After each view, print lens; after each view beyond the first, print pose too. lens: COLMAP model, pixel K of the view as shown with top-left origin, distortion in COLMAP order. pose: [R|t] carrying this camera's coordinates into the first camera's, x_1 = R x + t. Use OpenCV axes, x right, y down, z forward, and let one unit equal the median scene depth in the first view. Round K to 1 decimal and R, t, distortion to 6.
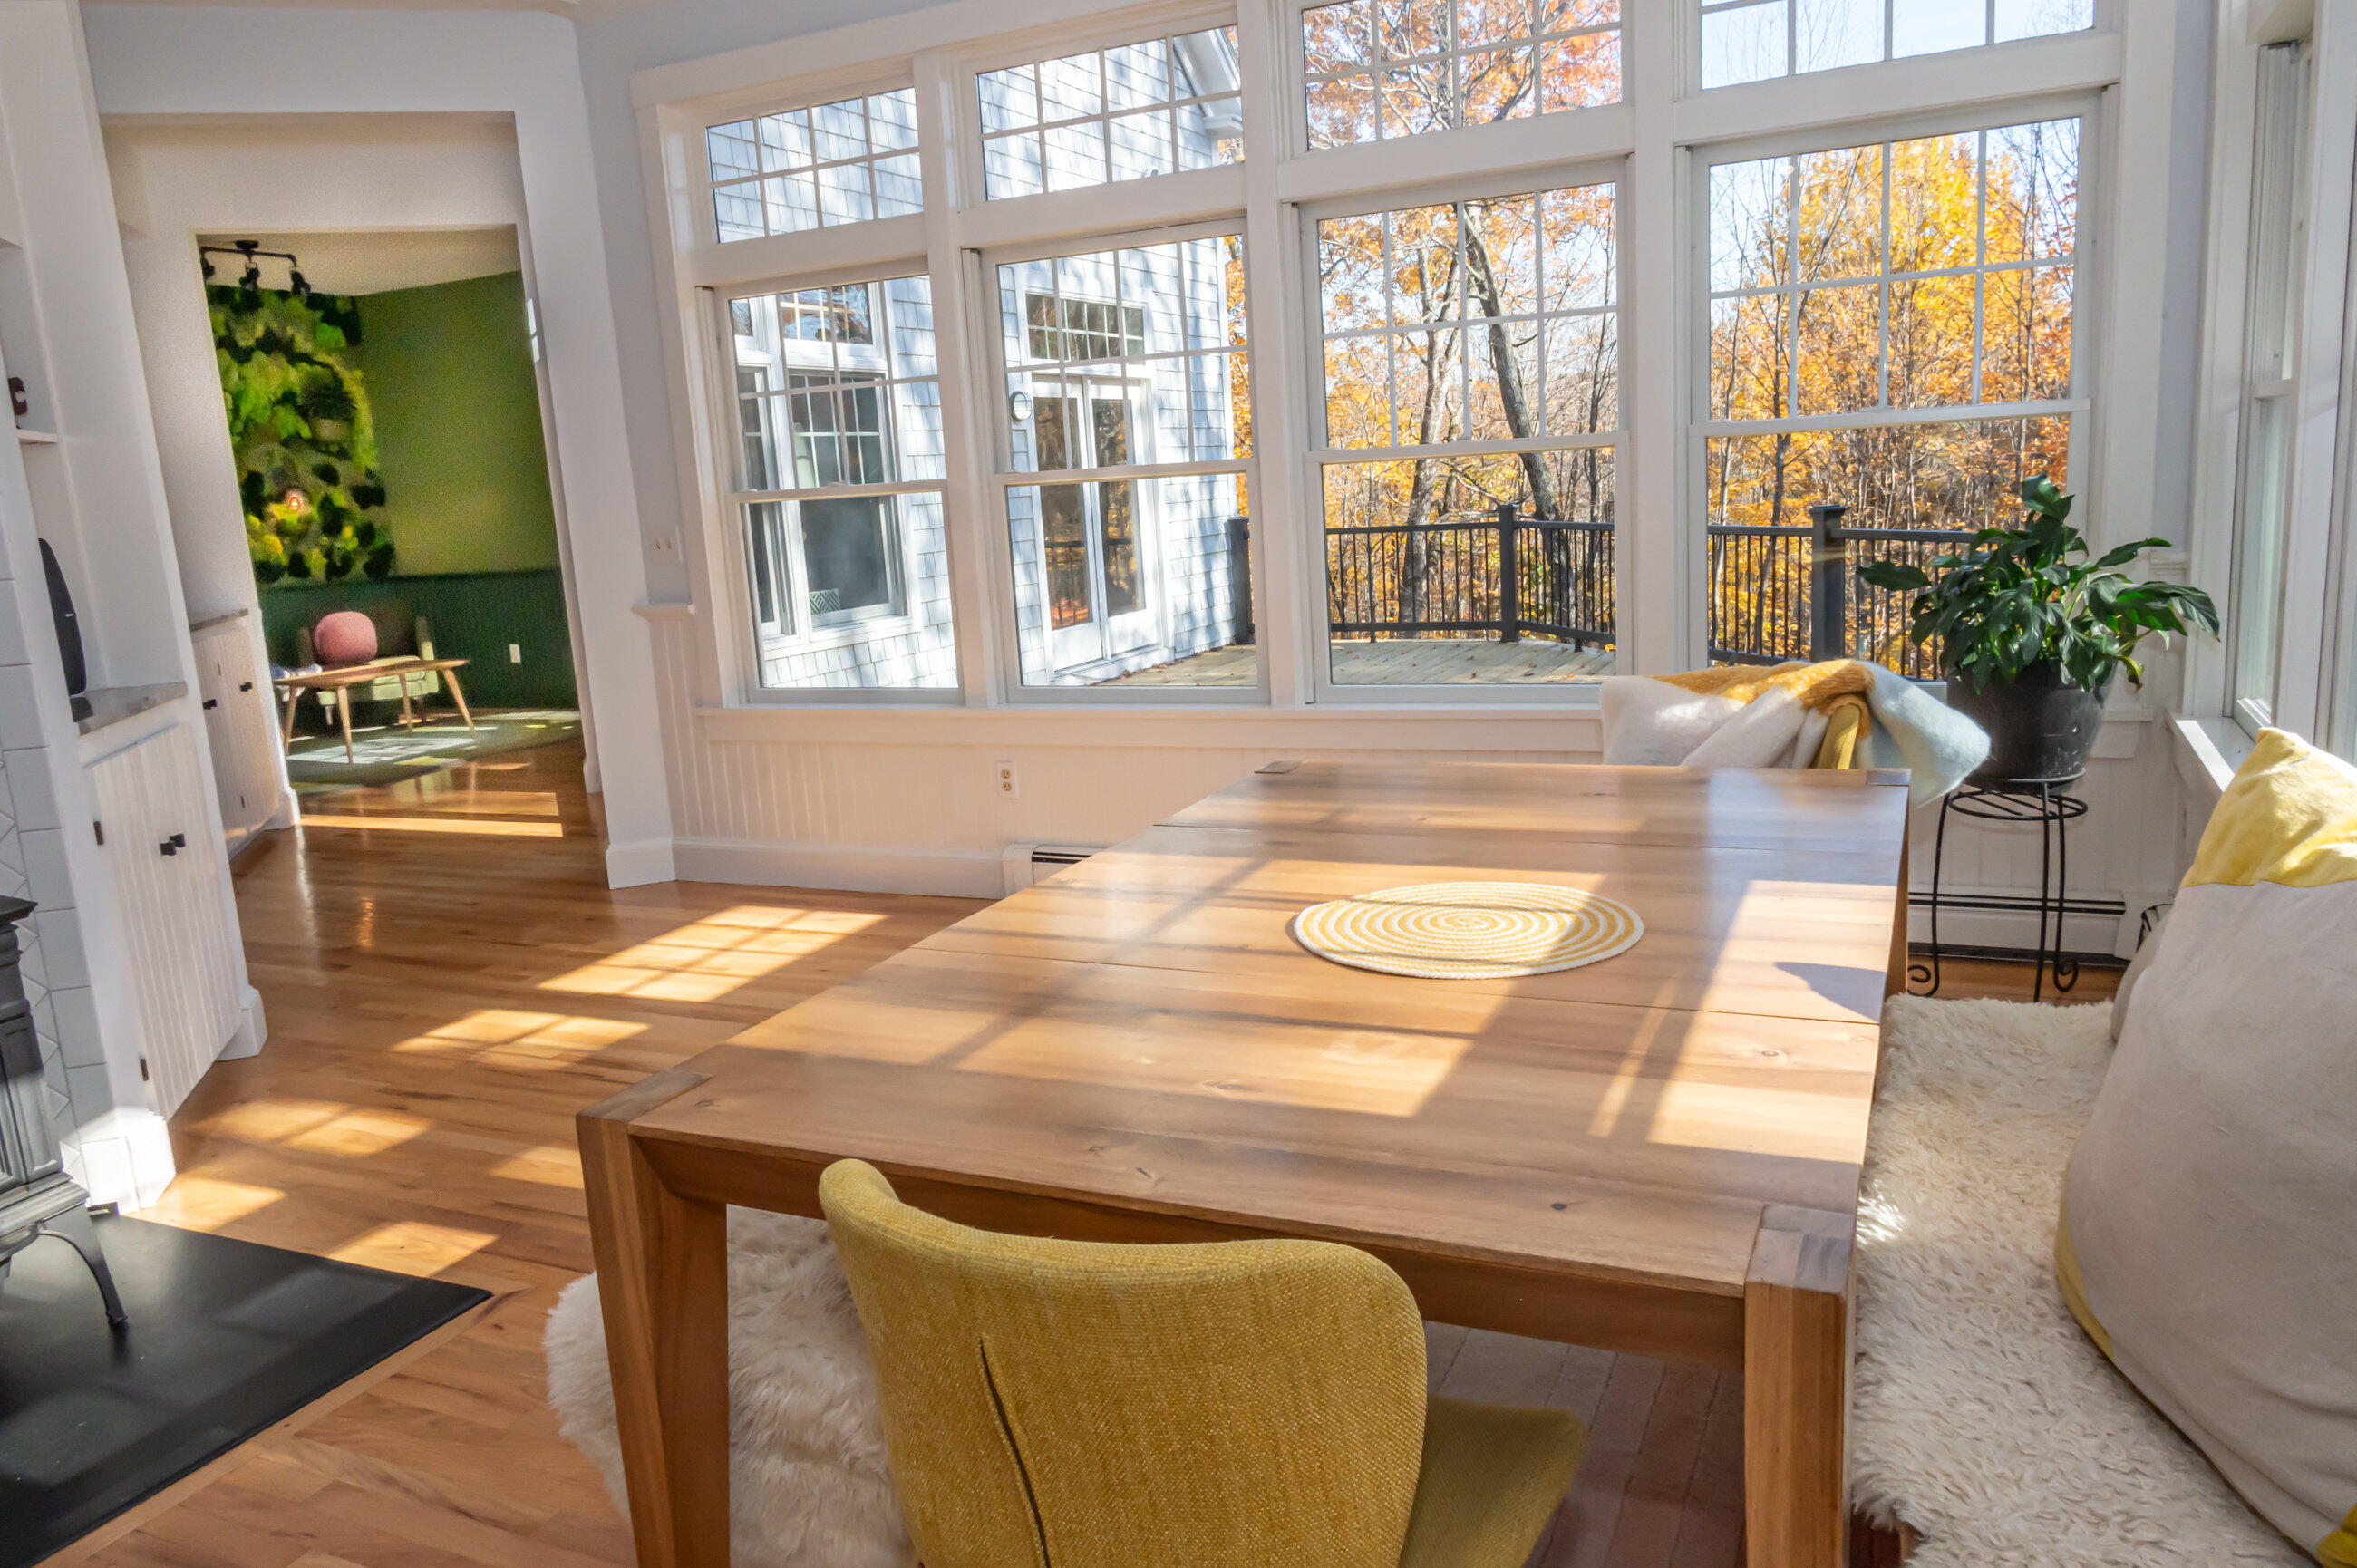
lens RADIAL K [[1576.5, 0, 1178.5], [0, 1576.5, 784.0], [0, 0, 1]] dist [0.002648, -0.003807]
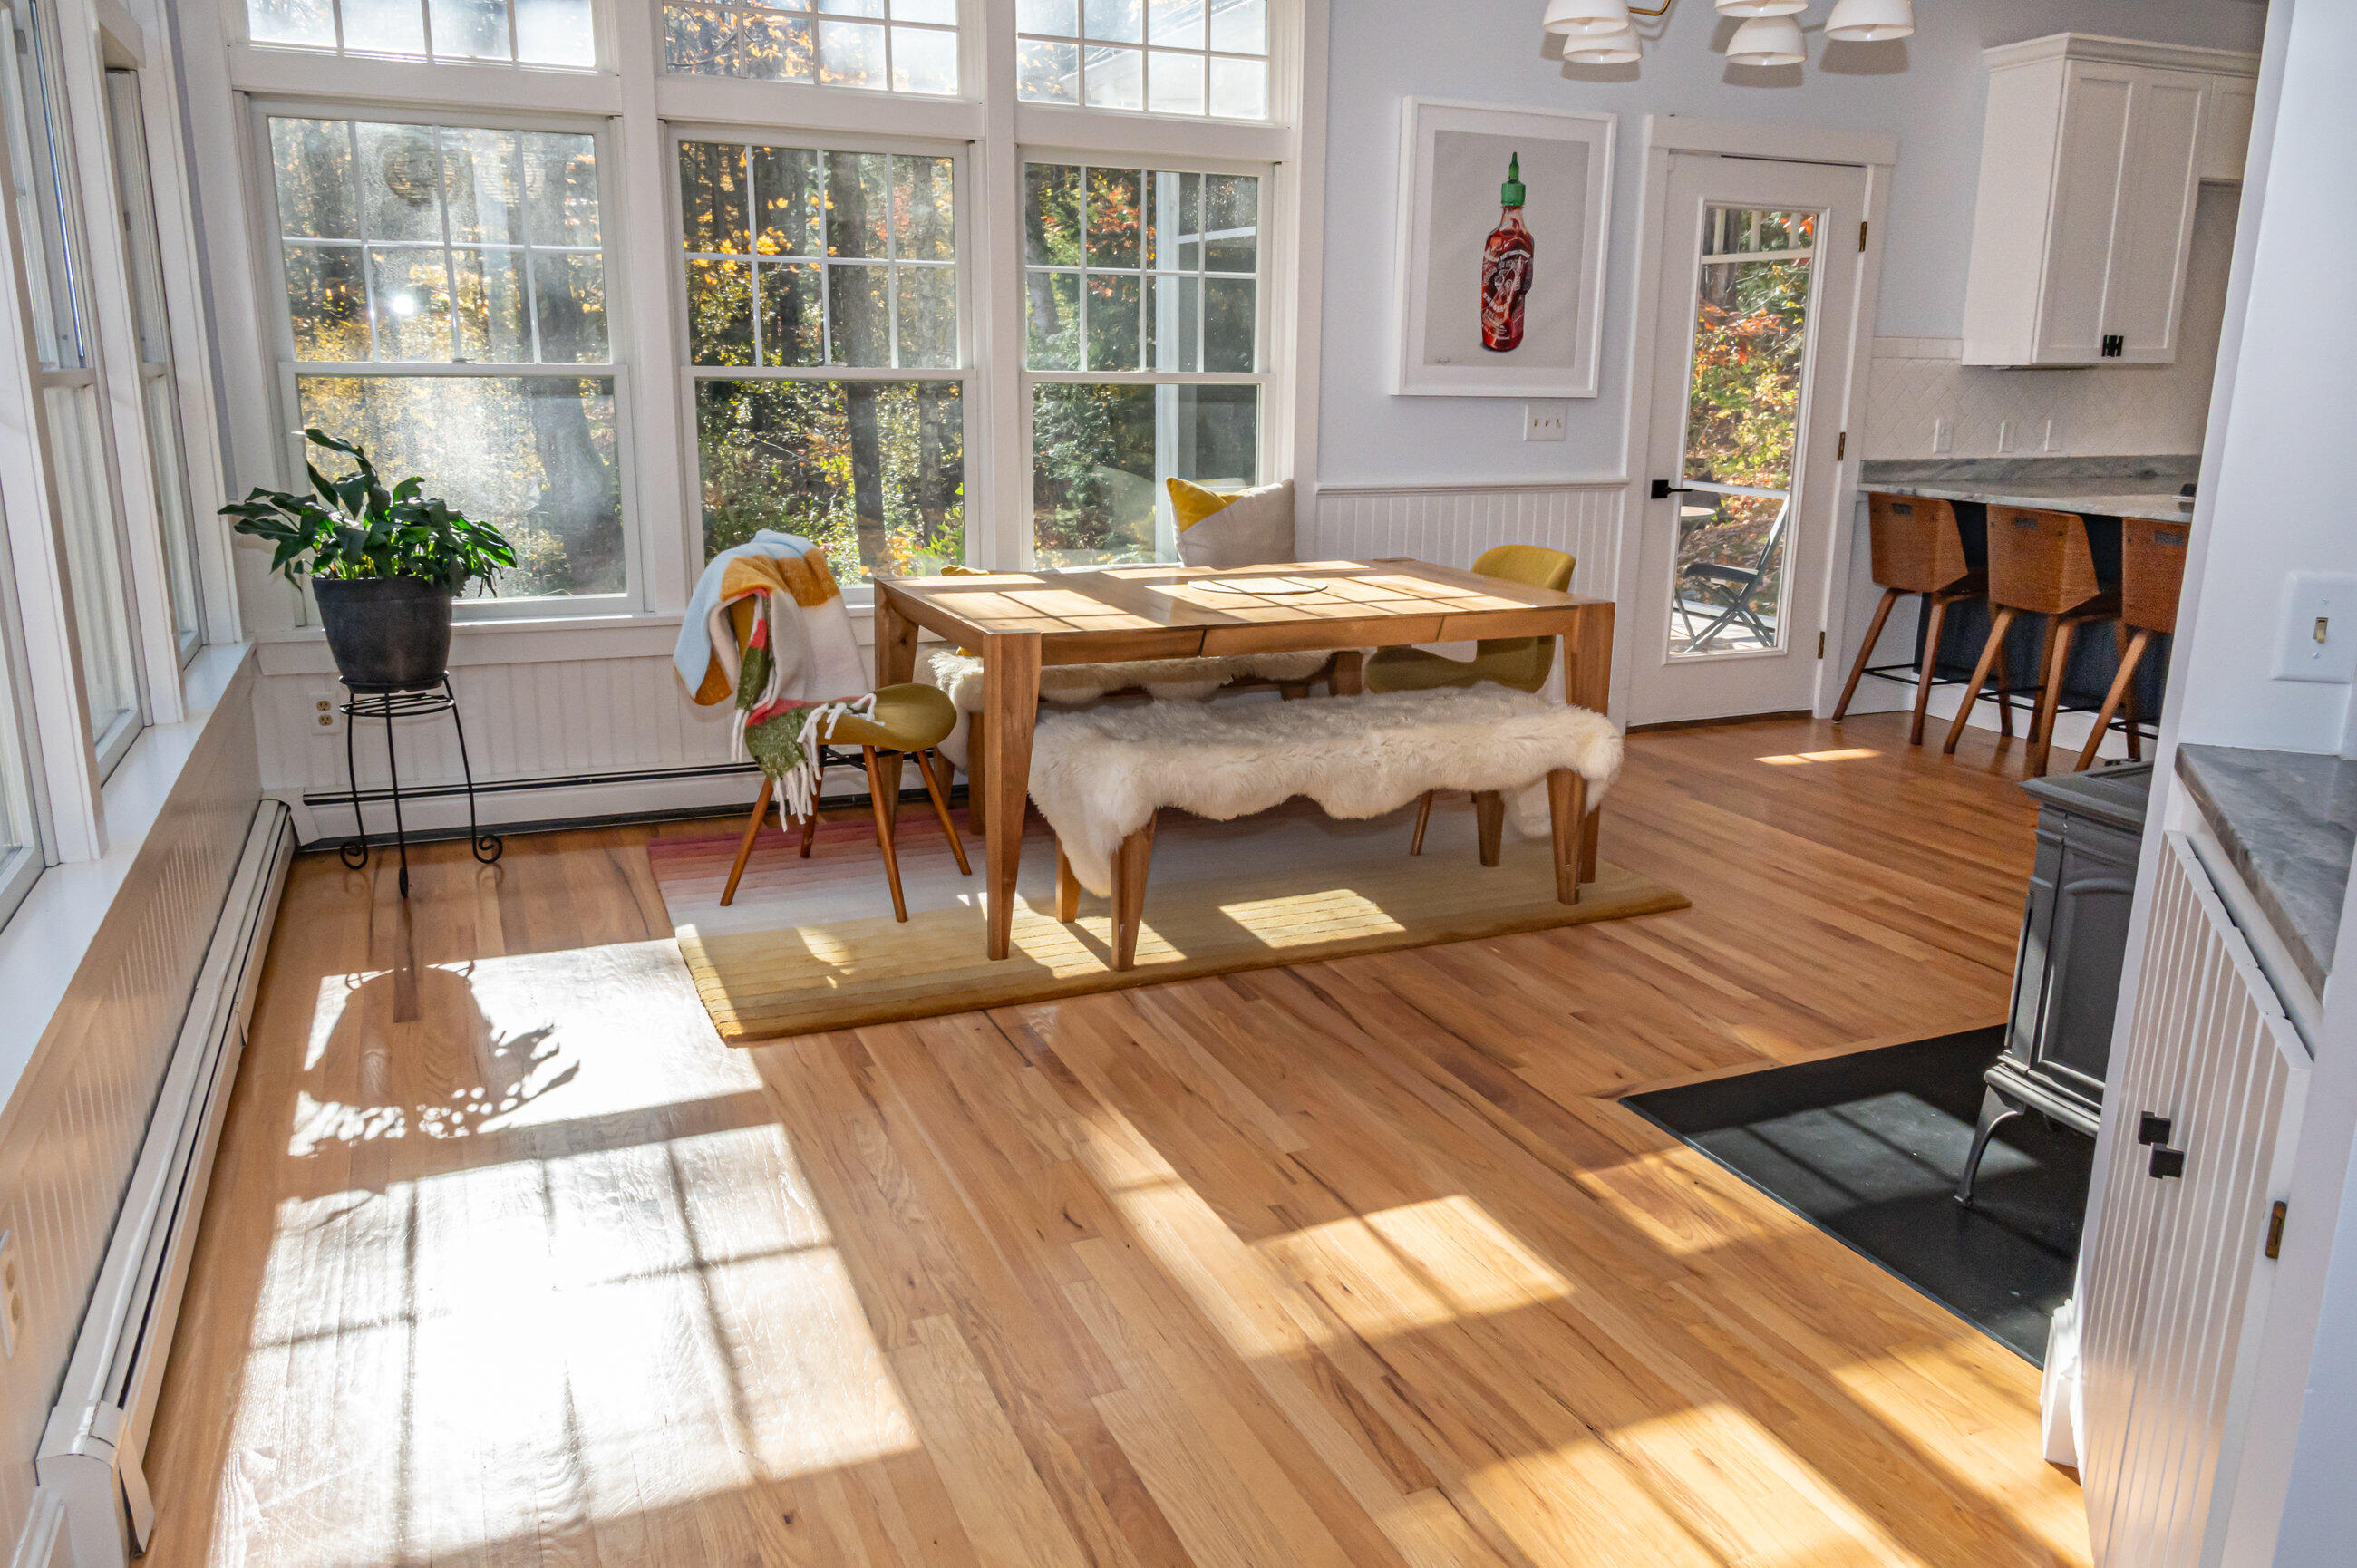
lens RADIAL K [[1684.9, 0, 1178.5], [0, 1684.9, 784.0], [0, 0, 1]] dist [0.000633, 0.001248]
pose [[-0.758804, -0.113936, 0.641276, -1.161109], [0.148558, 0.928351, 0.340726, -0.423165], [-0.634150, 0.353811, -0.687511, 2.400593]]
